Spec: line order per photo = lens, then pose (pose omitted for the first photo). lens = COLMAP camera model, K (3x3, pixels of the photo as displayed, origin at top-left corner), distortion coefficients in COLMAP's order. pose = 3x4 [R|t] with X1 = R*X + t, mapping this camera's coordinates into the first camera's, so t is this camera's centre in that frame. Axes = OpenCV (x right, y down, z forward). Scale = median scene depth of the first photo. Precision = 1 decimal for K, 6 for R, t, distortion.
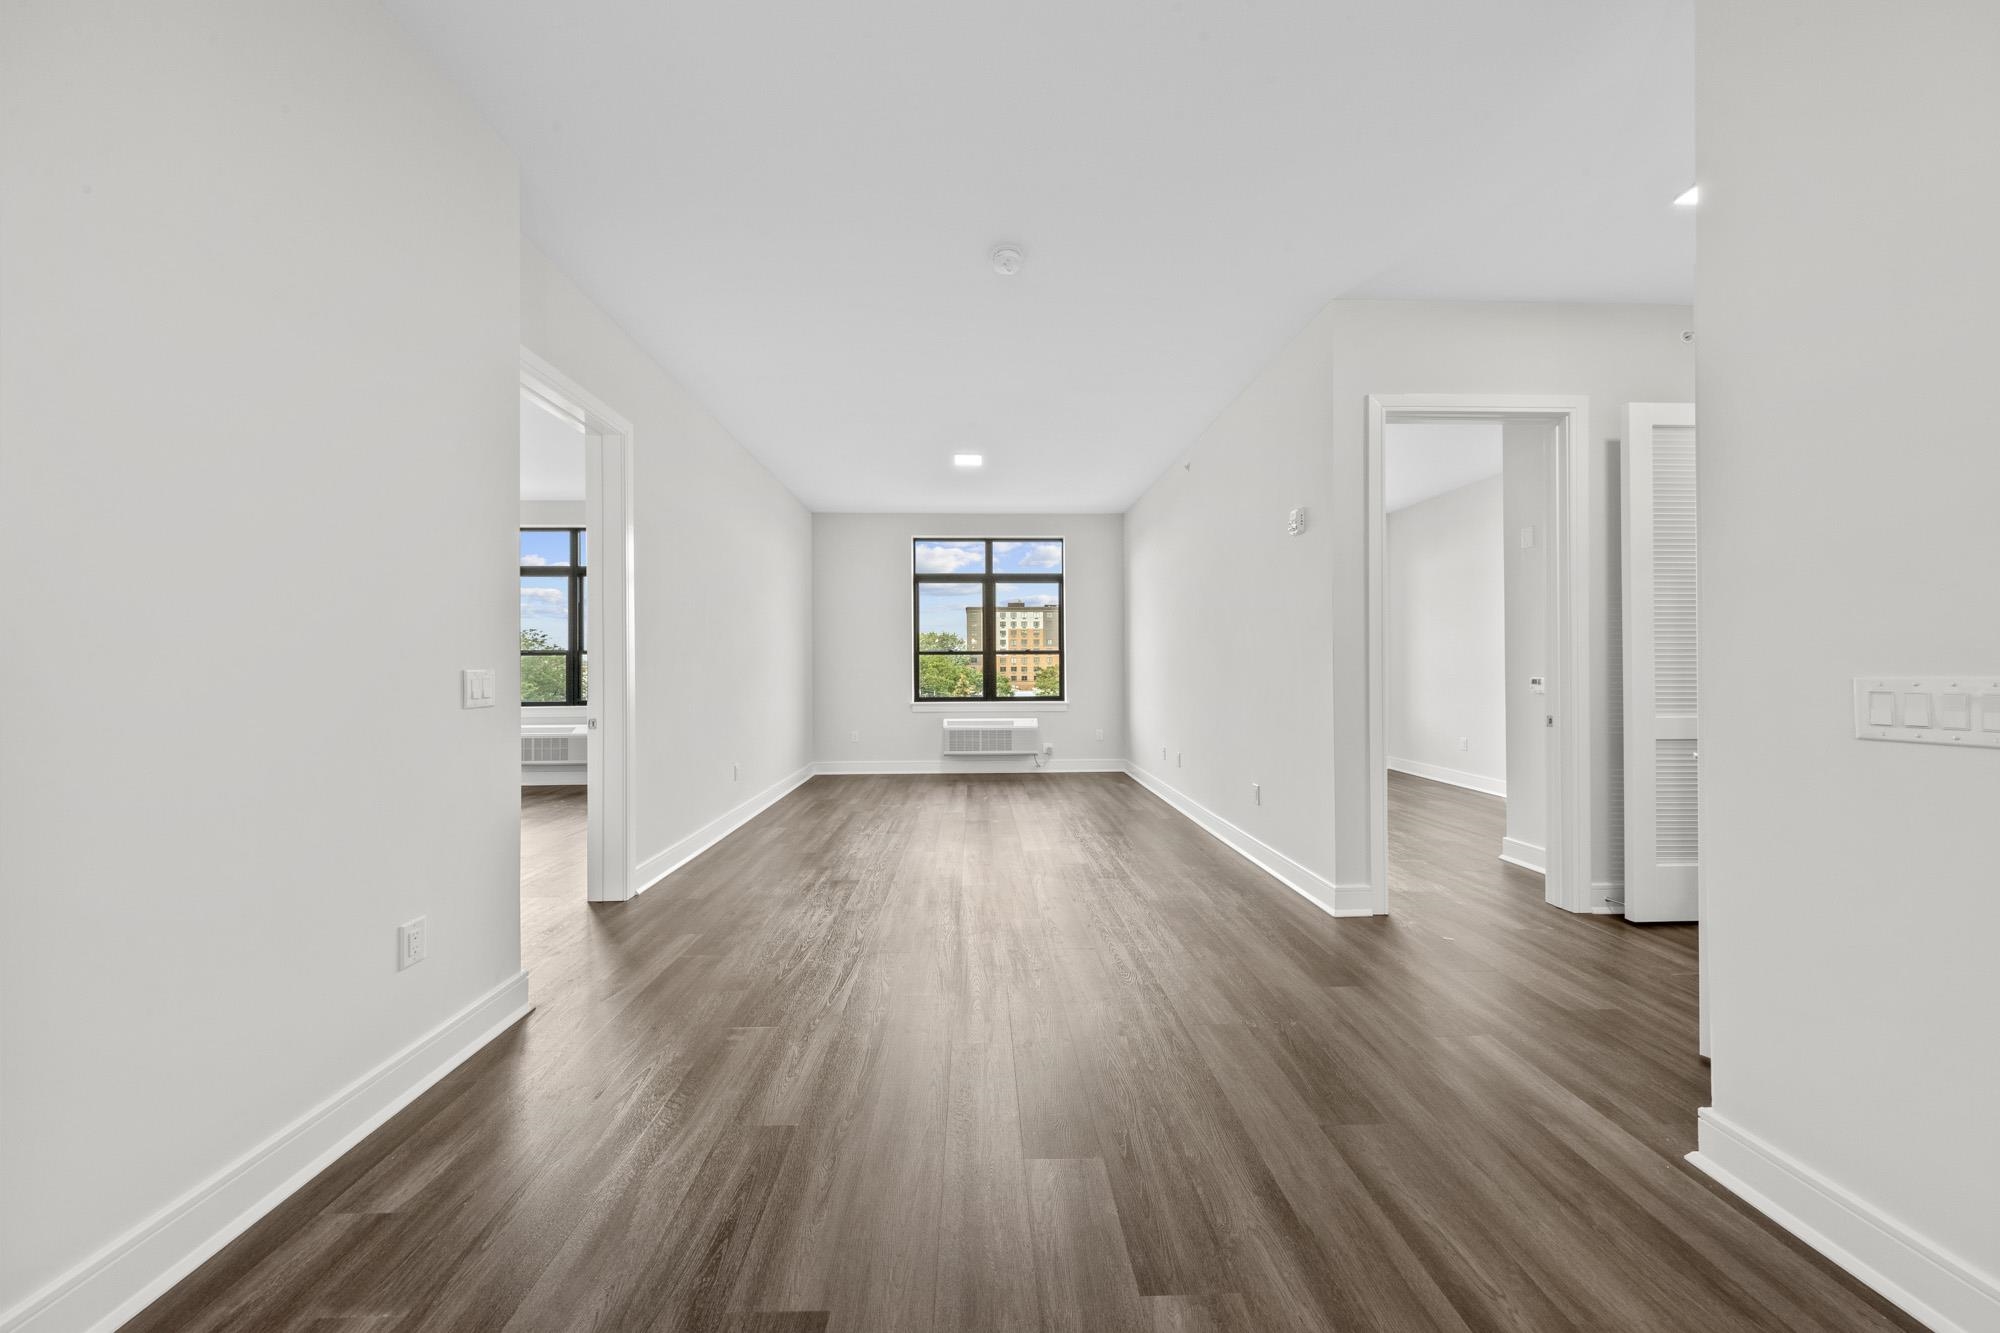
lens RADIAL K [[633.5, 0, 996.8], [0, 633.5, 667.7], [0, 0, 1]] dist [0.002454, -0.000045]
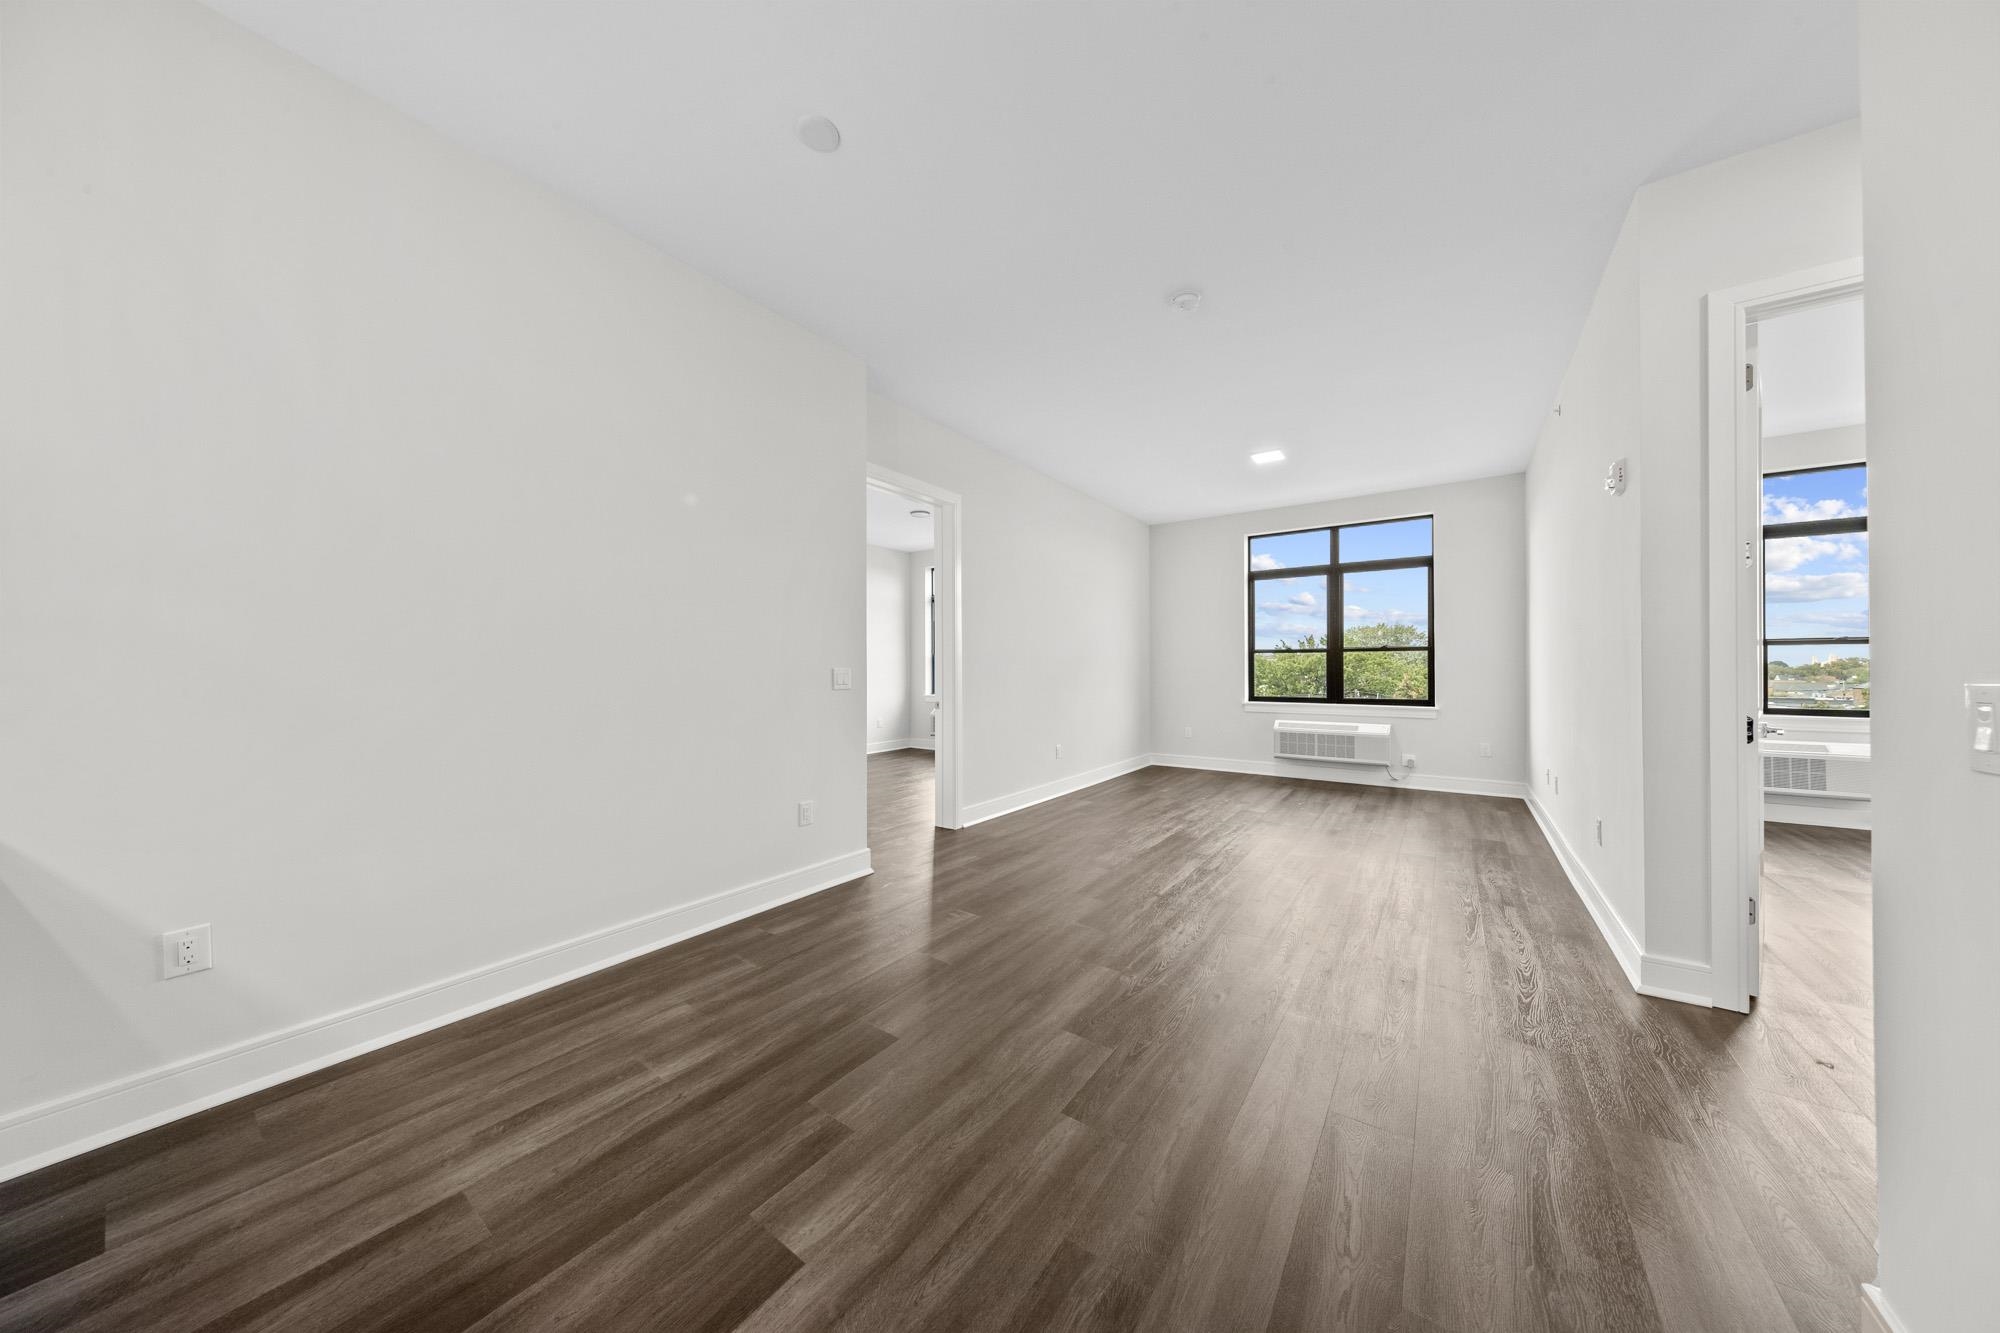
lens RADIAL K [[633.5, 0, 988.2], [0, 633.5, 665.2], [0, 0, 1]] dist [0.002454, -0.000045]
pose [[0.790961, 0.000133, -0.611866, 0.157148], [-0.001308, 0.999998, -0.001474, -0.000554], [0.611865, 0.001966, 0.790960, -0.035718]]
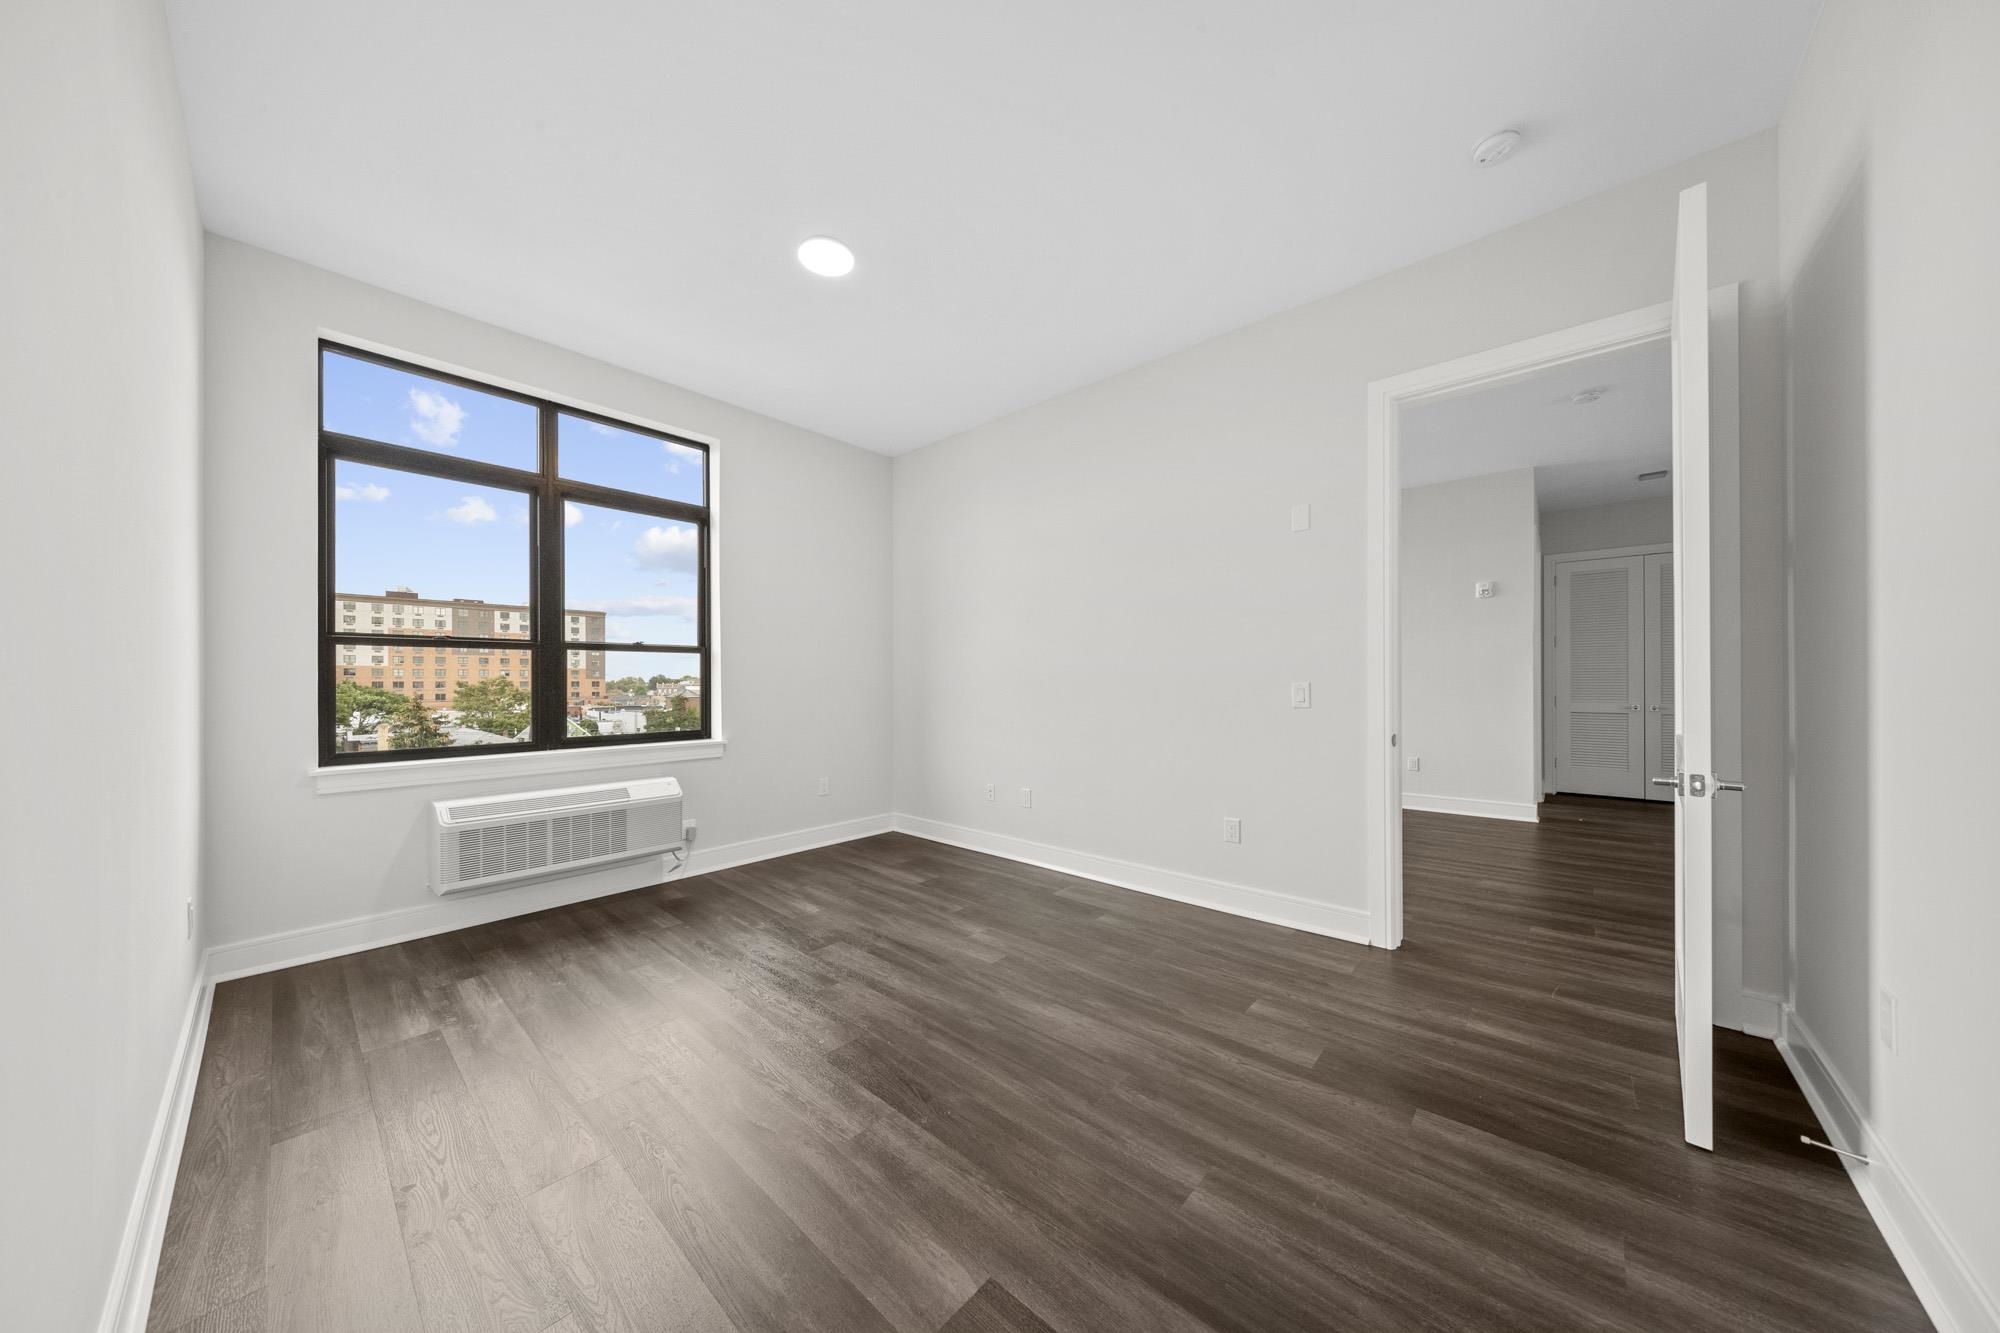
lens RADIAL K [[633.5, 0, 989.0], [0, 633.5, 675.3], [0, 0, 1]] dist [0.002454, -0.000045]
pose [[0.693583, 0.006185, 0.720350, -0.127534], [0.001649, 0.999947, -0.010174, 0.003514], [-0.720375, 0.008245, 0.693536, 0.450487]]
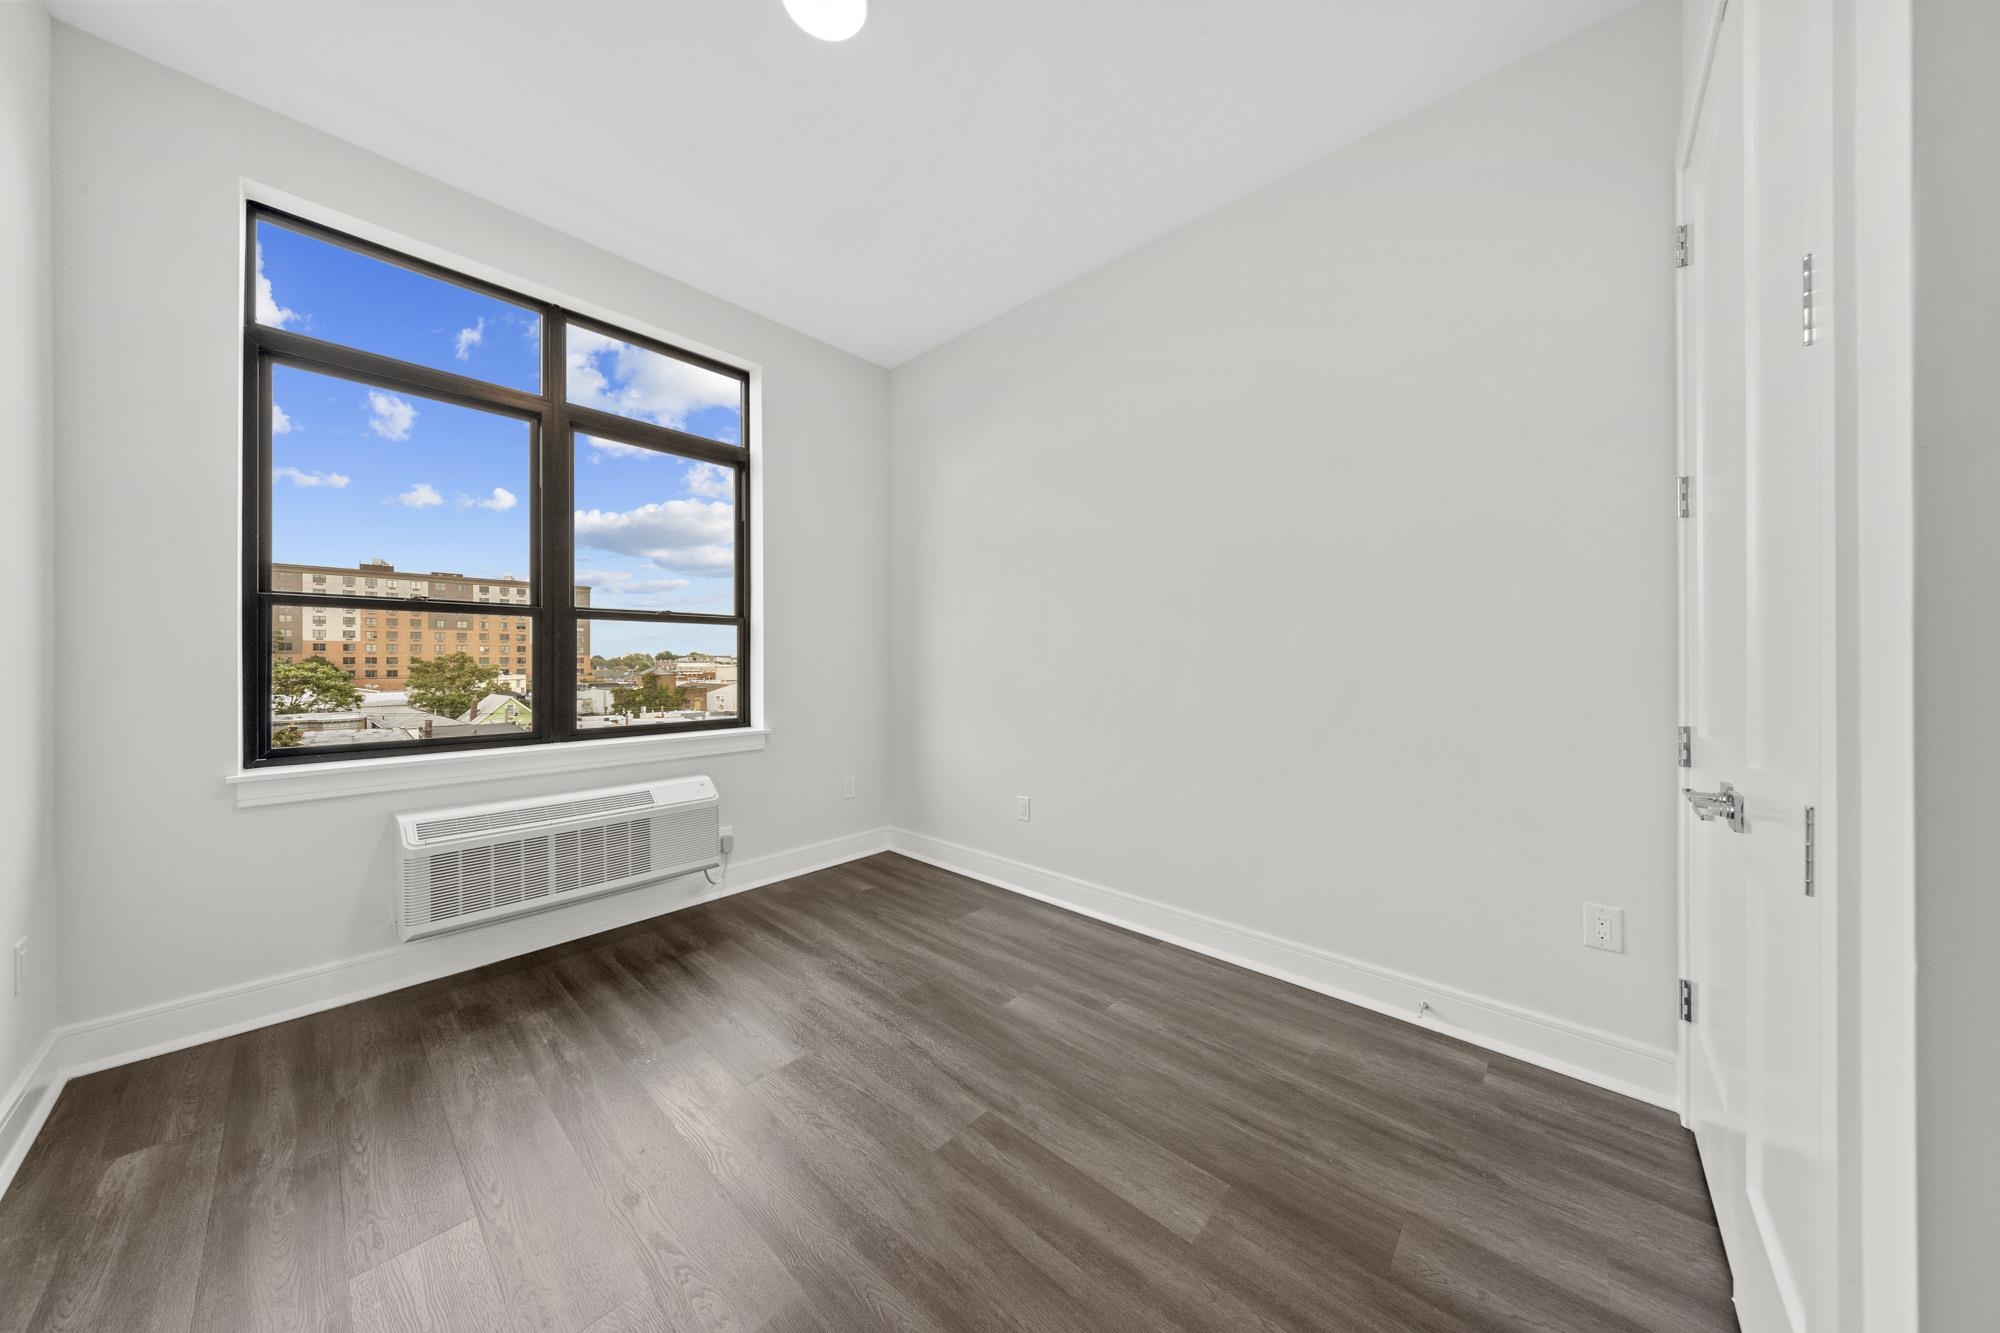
lens RADIAL K [[633.5, 0, 1003.6], [0, 633.5, 650.7], [0, 0, 1]] dist [0.002454, -0.000045]
pose [[0.687160, 0.012013, 0.726407, -0.104084], [-0.002155, 0.999893, -0.014498, 0.003943], [-0.726503, 0.008397, 0.687112, 0.561866]]
